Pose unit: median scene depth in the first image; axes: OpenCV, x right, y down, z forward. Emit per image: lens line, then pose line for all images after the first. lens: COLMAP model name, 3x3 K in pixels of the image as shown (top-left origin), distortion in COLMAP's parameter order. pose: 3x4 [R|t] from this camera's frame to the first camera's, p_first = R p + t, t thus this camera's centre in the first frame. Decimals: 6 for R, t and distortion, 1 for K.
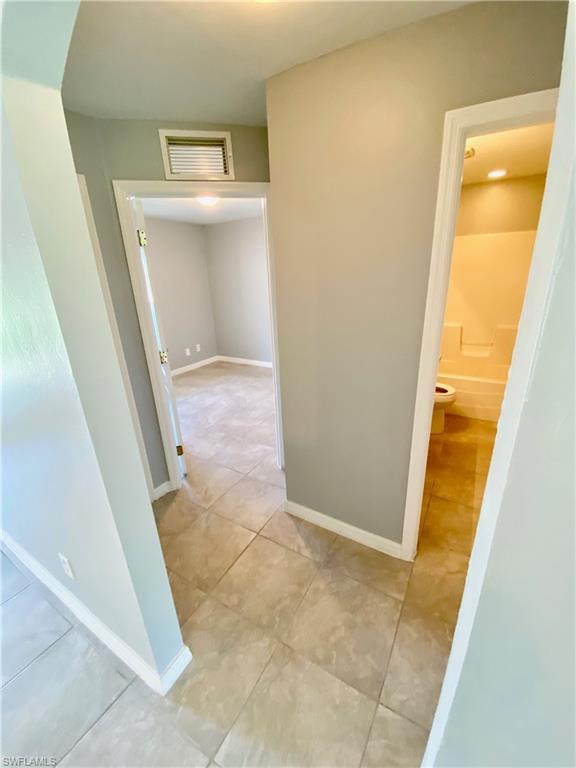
lens RADIAL K [[314.2, 0, 288.0], [0, 314.2, 384.0], [0, 0, 1]] dist [0.029026, -0.025116]
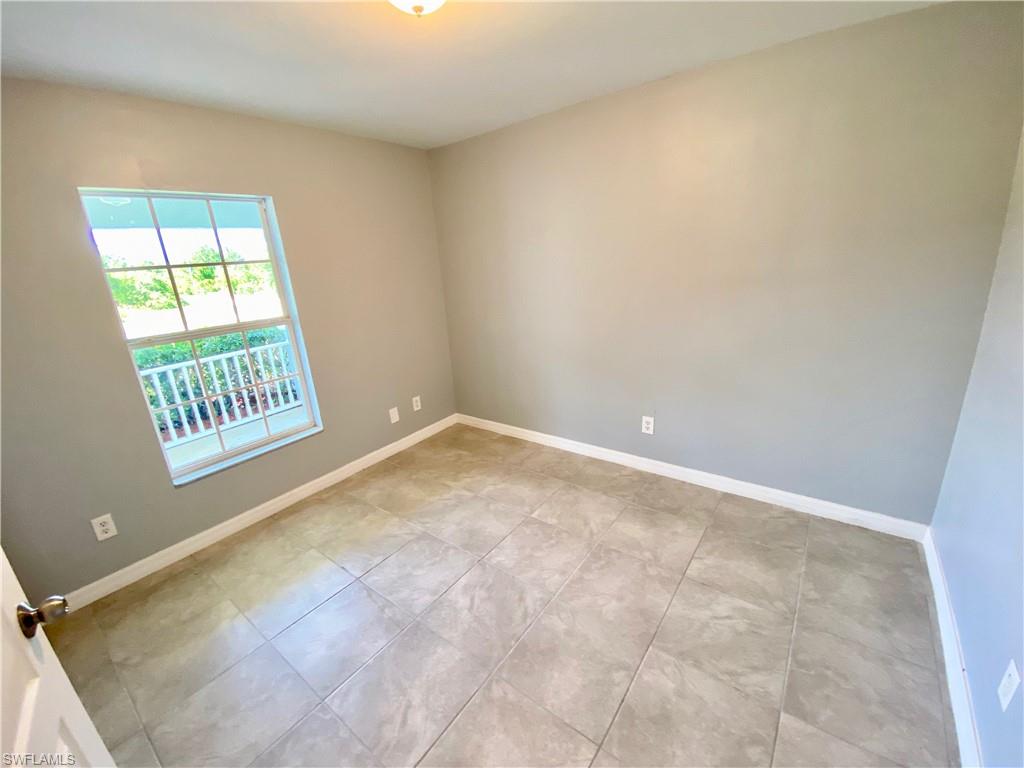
lens RADIAL K [[418.9, 0, 506.9], [0, 418.9, 384.6], [0, 0, 1]] dist [0.029026, -0.025116]
pose [[0.993103, 0.012343, -0.116597, -0.103358], [-0.016577, 0.999235, -0.035413, -0.172382], [0.116071, 0.037101, 0.992548, 0.534041]]
